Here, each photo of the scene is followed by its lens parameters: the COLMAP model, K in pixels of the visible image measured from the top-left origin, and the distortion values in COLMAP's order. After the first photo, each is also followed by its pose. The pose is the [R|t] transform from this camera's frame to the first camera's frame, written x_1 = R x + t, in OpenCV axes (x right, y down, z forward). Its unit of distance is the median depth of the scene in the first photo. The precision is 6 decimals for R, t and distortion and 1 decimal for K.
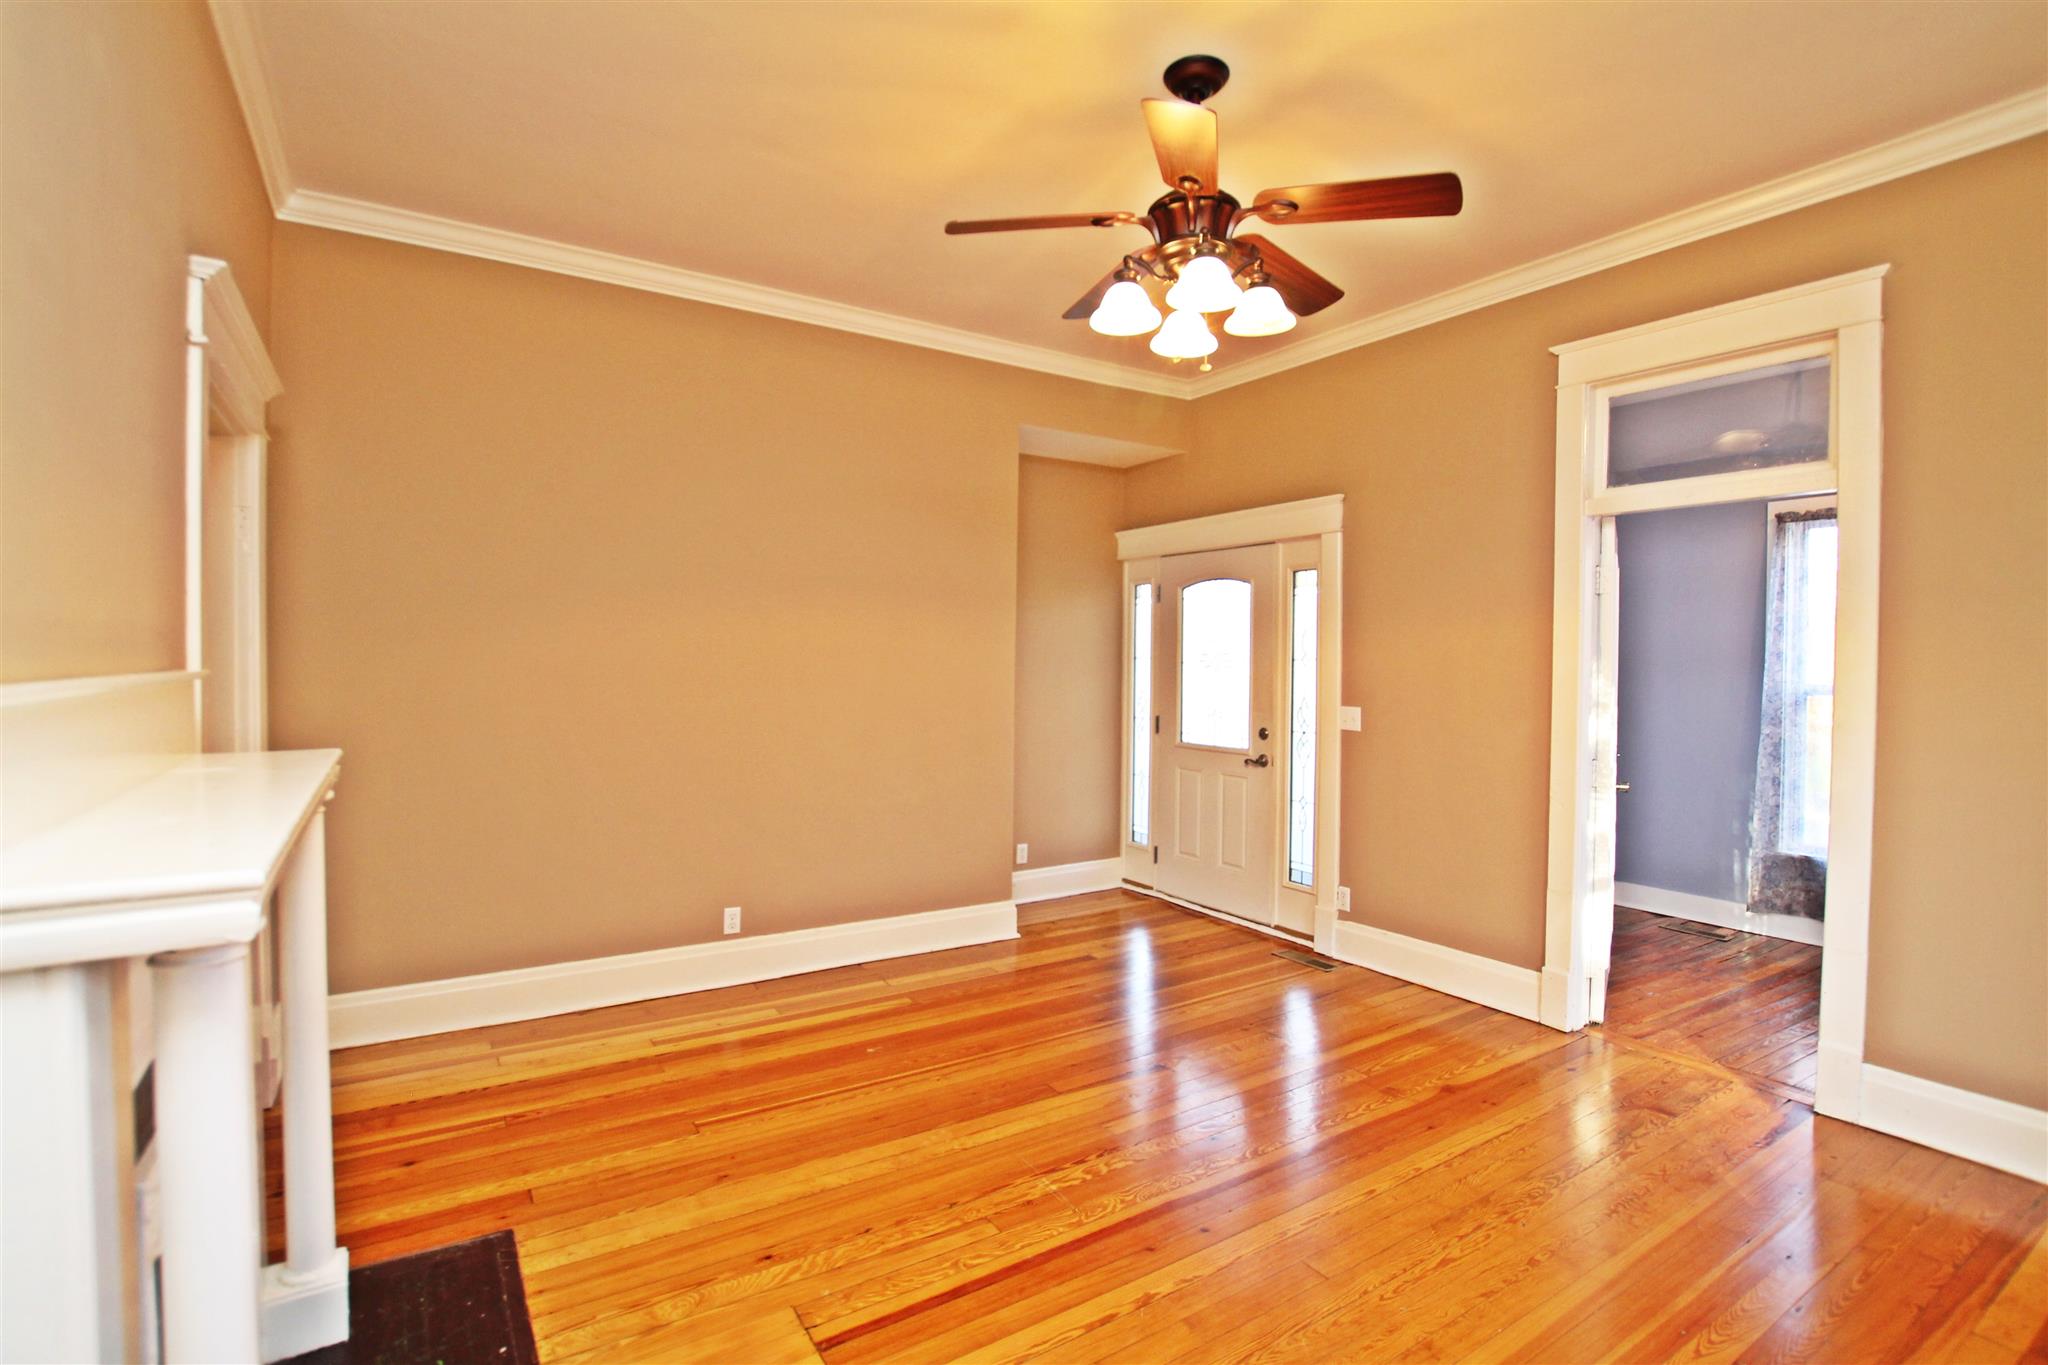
lens RADIAL K [[958.2, 0, 1027.9], [0, 958.2, 685.1], [0, 0, 1]] dist [-0.036088, 0.002678]
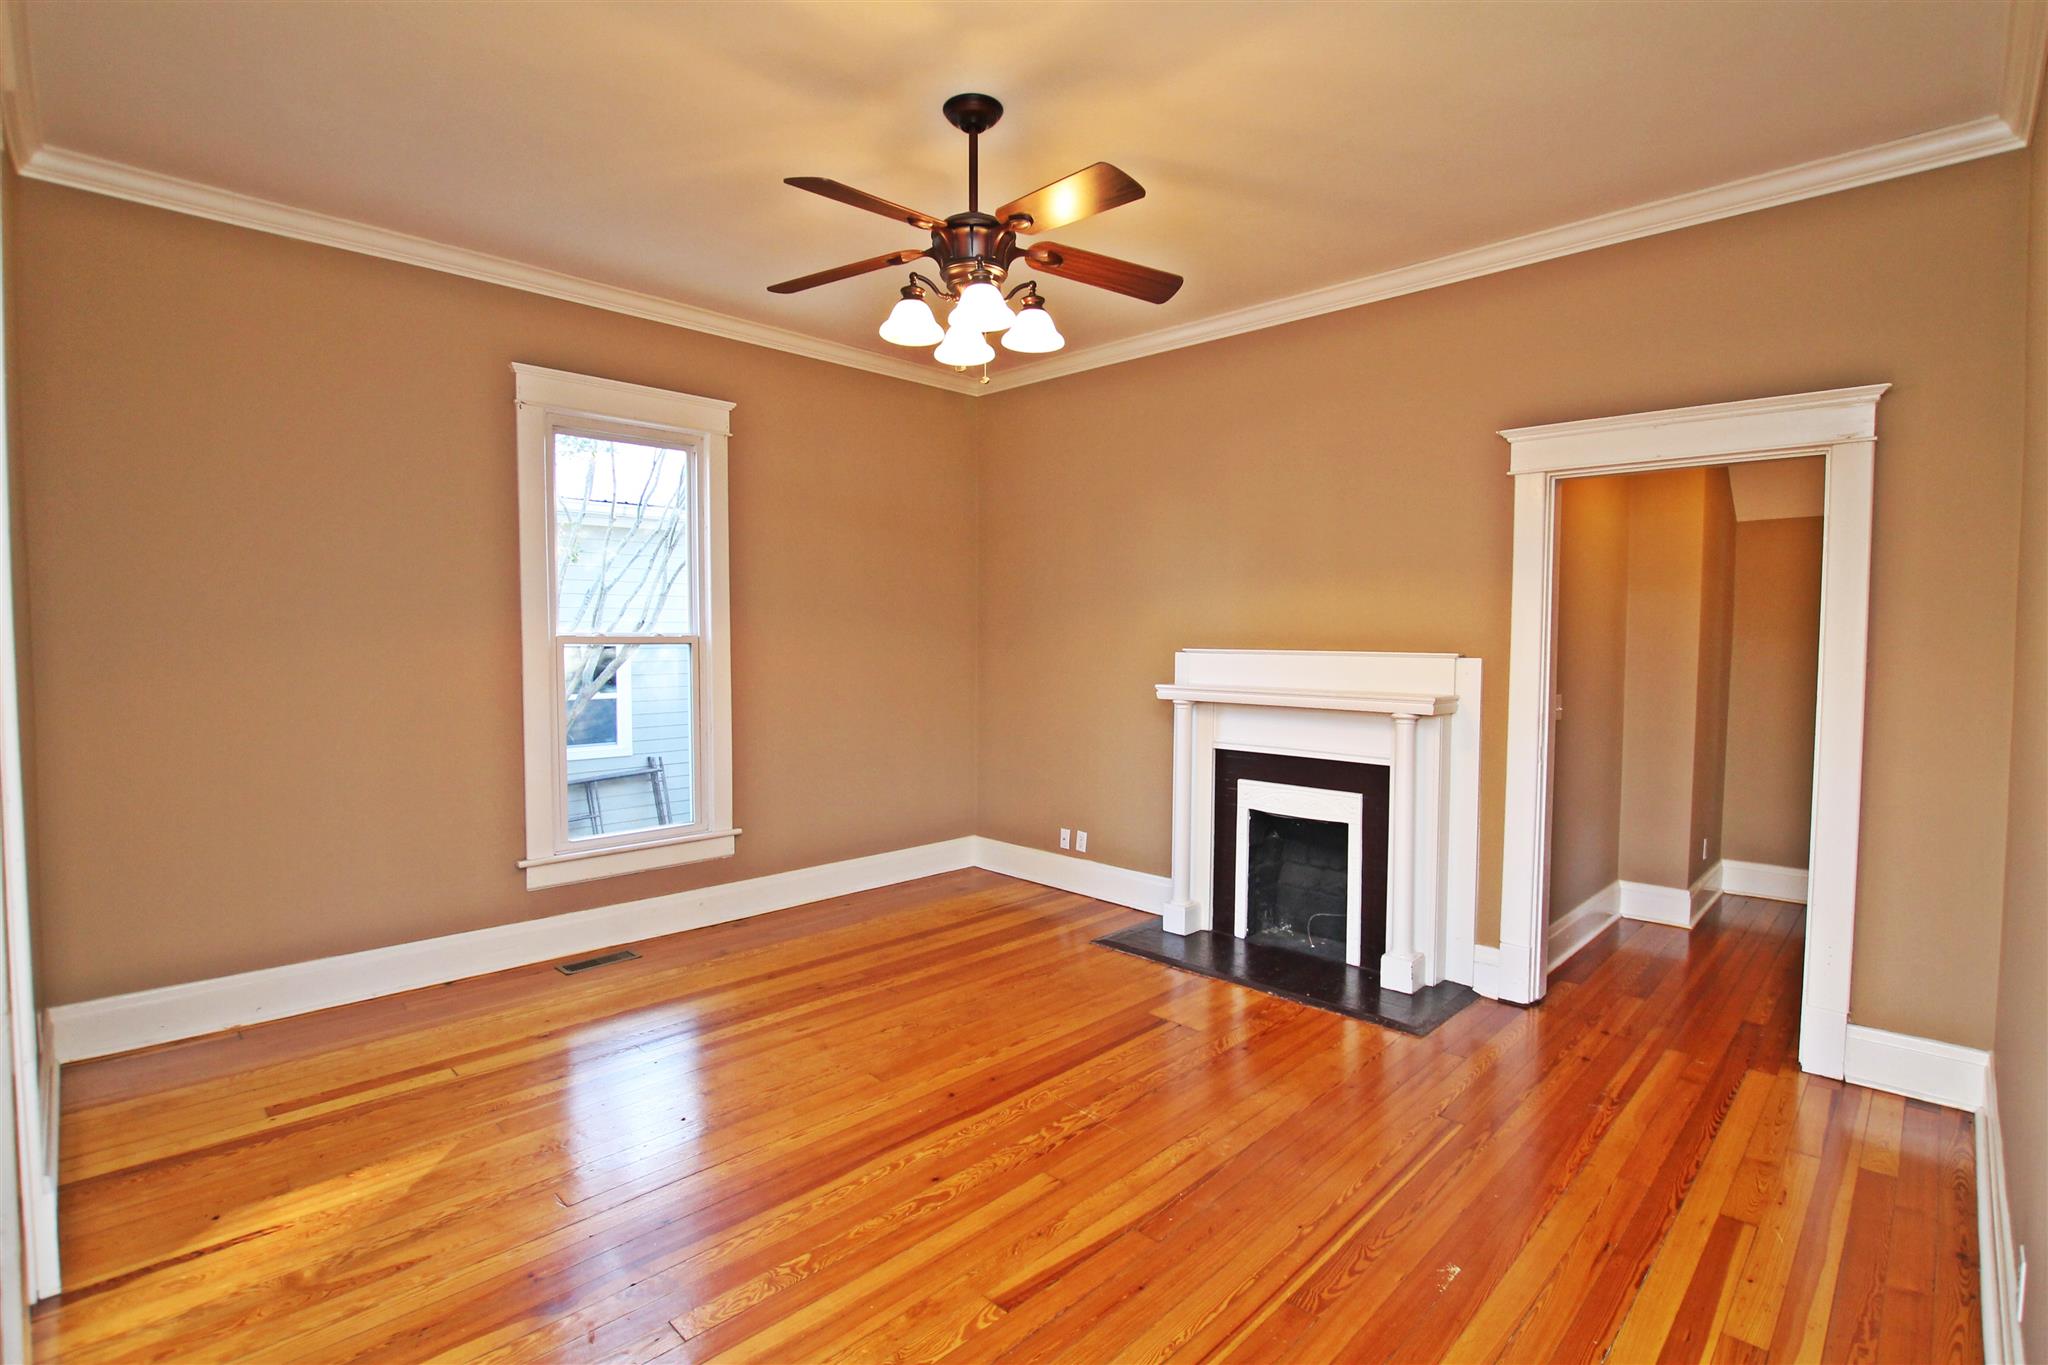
lens RADIAL K [[958.2, 0, 1021.9], [0, 958.2, 682.7], [0, 0, 1]] dist [-0.036088, 0.002678]
pose [[-0.976786, -0.004071, -0.214177, 0.205832], [-0.020879, 0.996869, 0.076270, -0.040146], [0.213196, 0.078971, -0.973813, 1.231297]]
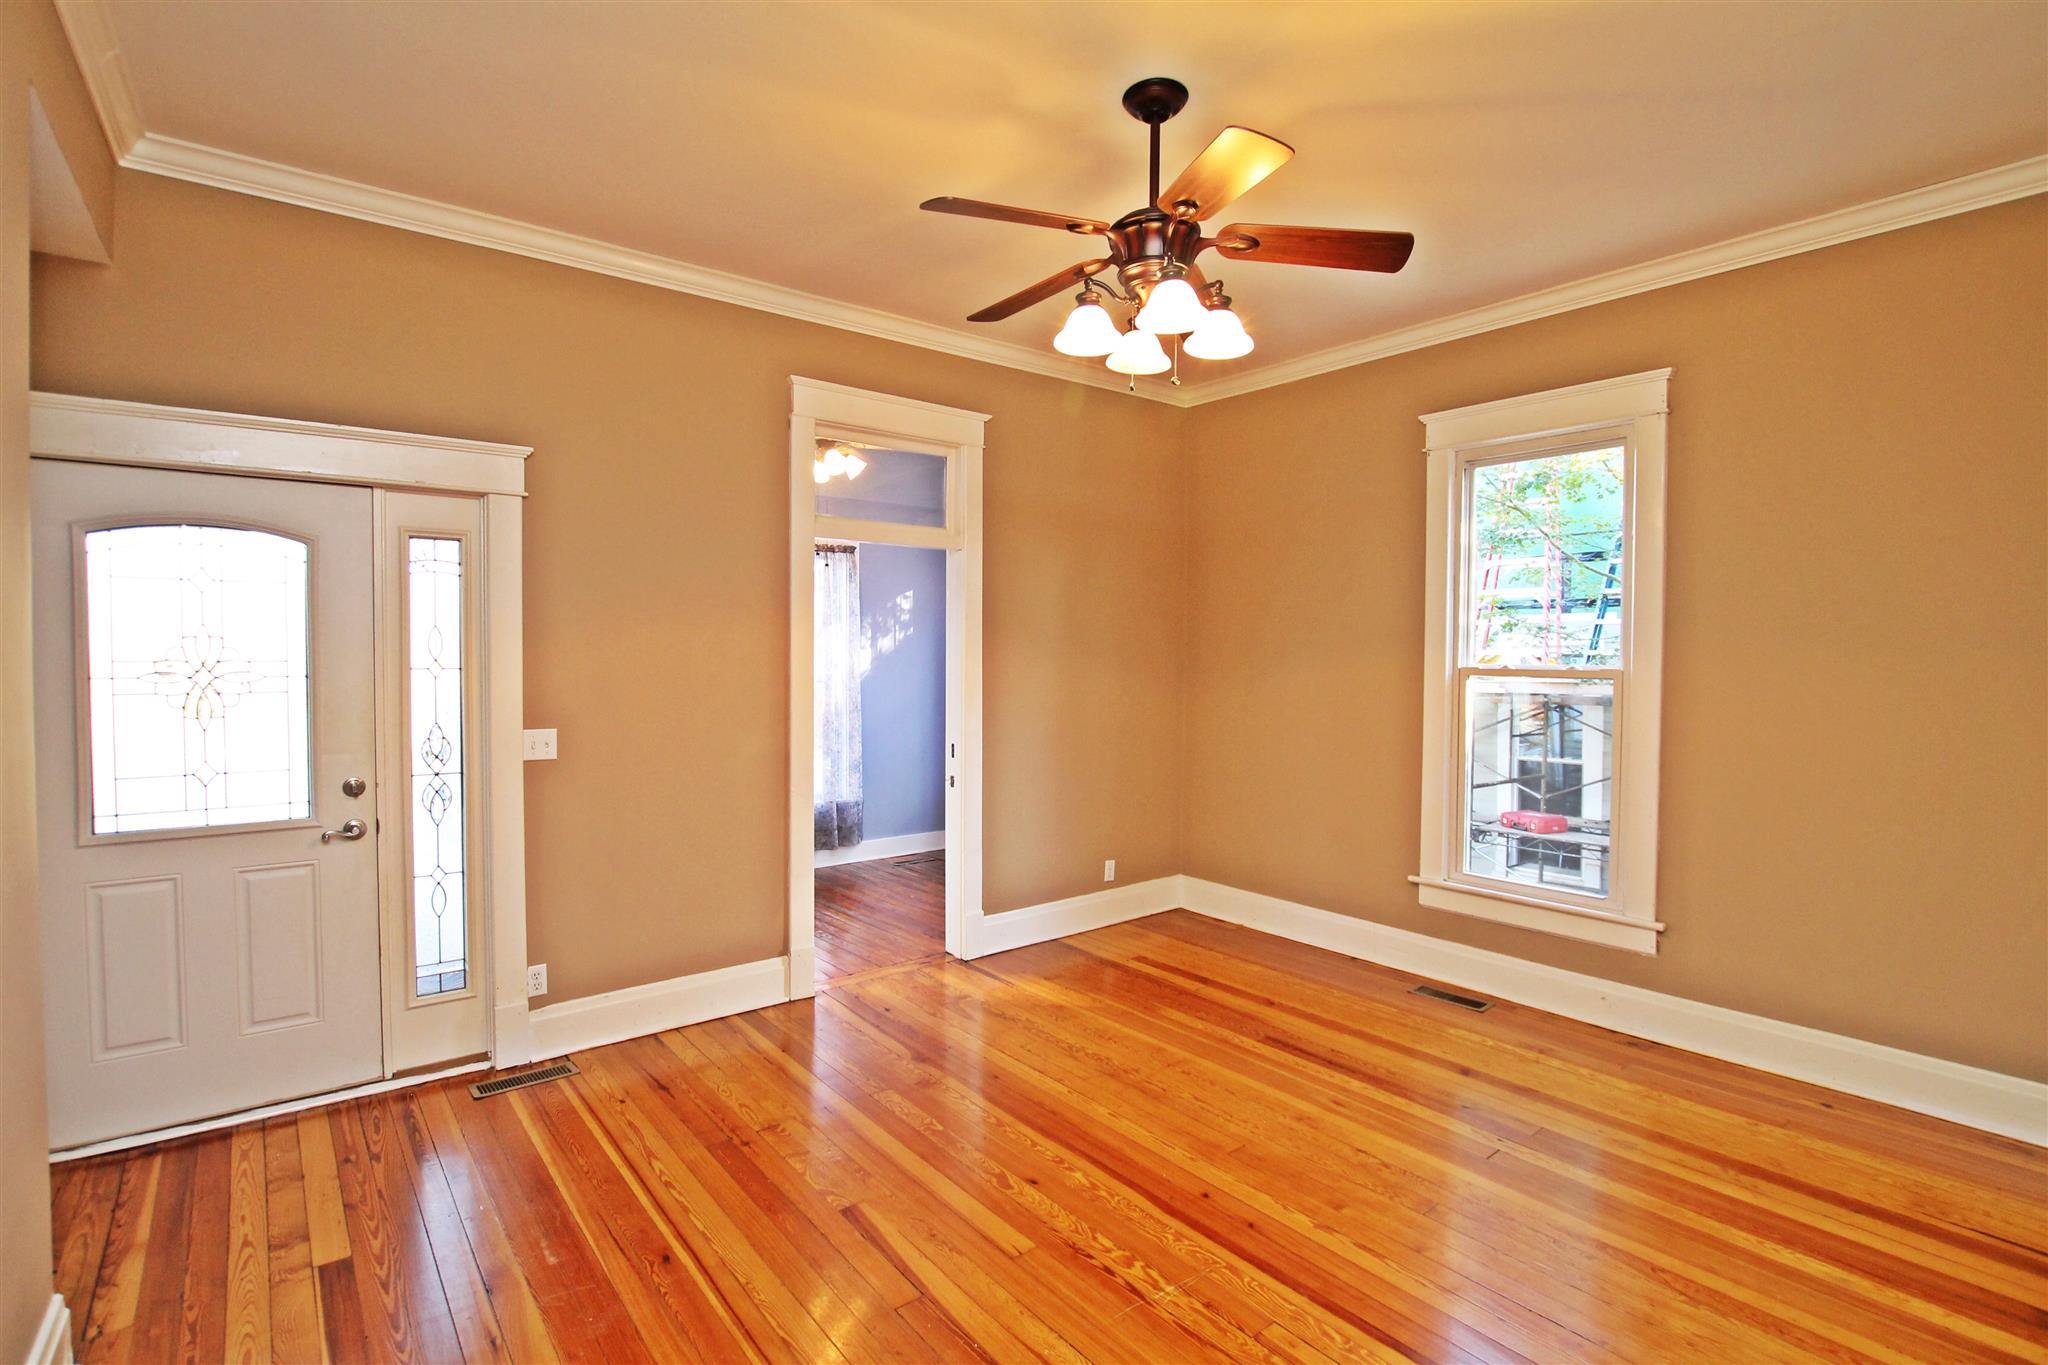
lens RADIAL K [[958.2, 0, 1027.5], [0, 958.2, 676.0], [0, 0, 1]] dist [-0.036088, 0.002678]
pose [[-0.099351, -0.034936, 0.994439, -0.483244], [0.022518, 0.999049, 0.037347, -0.041861], [-0.994798, 0.026103, -0.098469, 0.721861]]
